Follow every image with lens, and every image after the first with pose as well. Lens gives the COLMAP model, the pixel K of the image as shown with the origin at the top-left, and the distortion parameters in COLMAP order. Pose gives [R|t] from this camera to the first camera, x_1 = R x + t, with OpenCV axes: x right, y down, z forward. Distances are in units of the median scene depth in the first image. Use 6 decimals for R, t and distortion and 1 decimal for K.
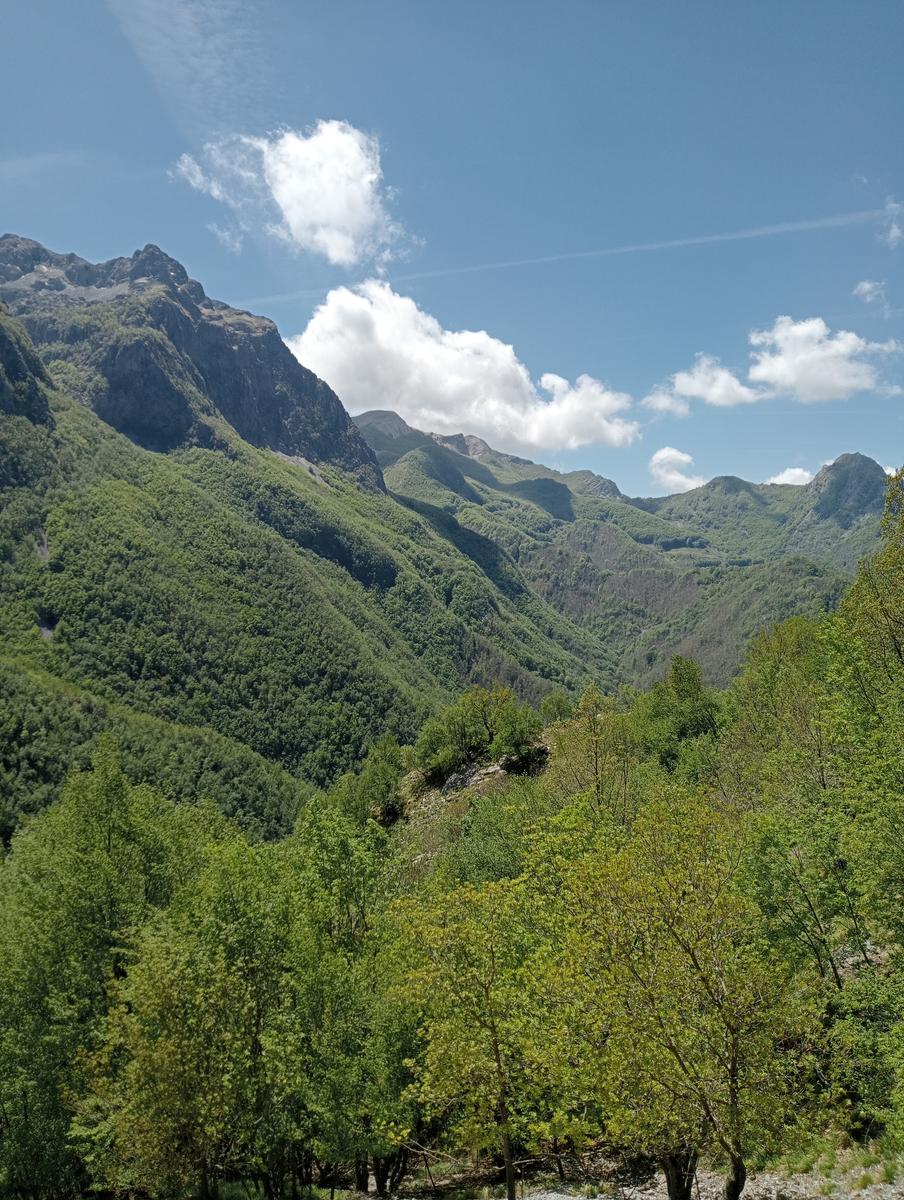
lens RADIAL K [[958.5, 0, 452.0], [0, 958.5, 600.0], [0, 0, 1]] dist [0.176436, -0.371679]
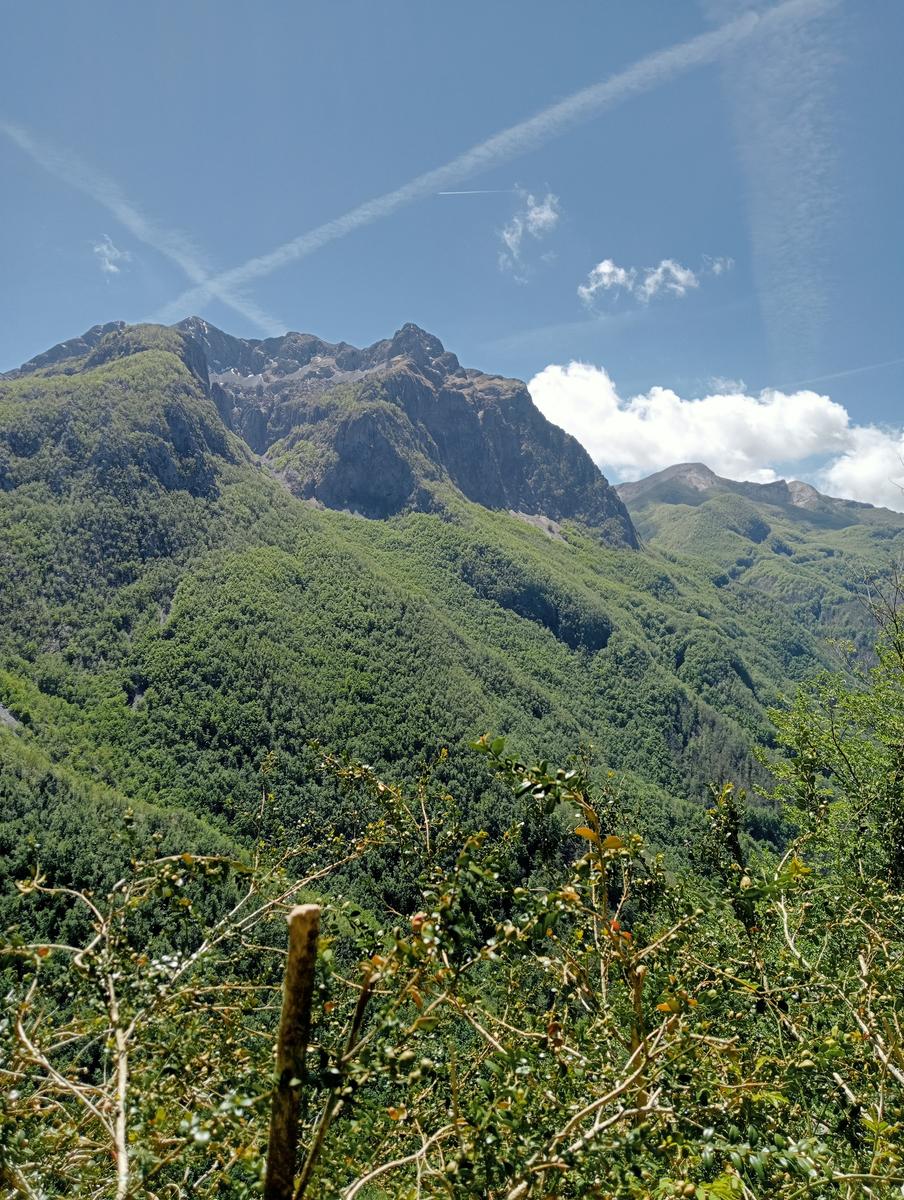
lens RADIAL K [[958.5, 0, 452.0], [0, 958.5, 600.0], [0, 0, 1]] dist [0.176436, -0.371679]
pose [[0.928334, -0.035995, -0.370000, 0.142423], [0.010557, 0.997452, -0.070549, 0.002904], [0.371597, 0.061587, 0.926349, 0.111689]]
